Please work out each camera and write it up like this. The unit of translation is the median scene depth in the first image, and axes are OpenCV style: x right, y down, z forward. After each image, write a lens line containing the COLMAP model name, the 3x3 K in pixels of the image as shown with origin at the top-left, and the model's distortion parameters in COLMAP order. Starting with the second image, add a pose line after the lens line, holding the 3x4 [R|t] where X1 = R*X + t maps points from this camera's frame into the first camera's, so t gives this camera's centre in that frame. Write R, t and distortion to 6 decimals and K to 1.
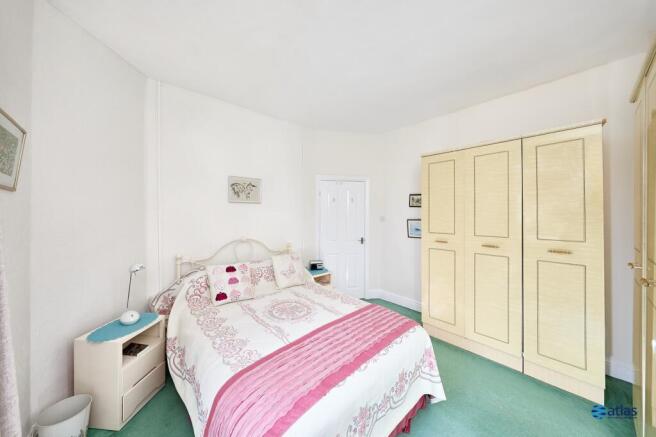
lens RADIAL K [[216.5, 0, 328.0], [0, 216.5, 218.5], [0, 0, 1]] dist [-0.000062, -0.000003]
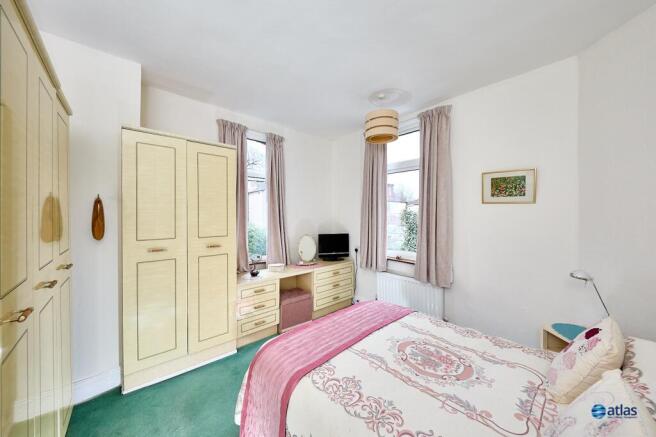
lens RADIAL K [[233.8, 0, 328.0], [0, 233.8, 218.5], [0, 0, 1]] dist [-0.000033, -0.000003]
pose [[-0.999640, -0.016373, 0.021262, 0.149878], [-0.016388, 0.999866, -0.000507, -0.005725], [-0.021251, -0.000856, -0.999774, 1.836111]]
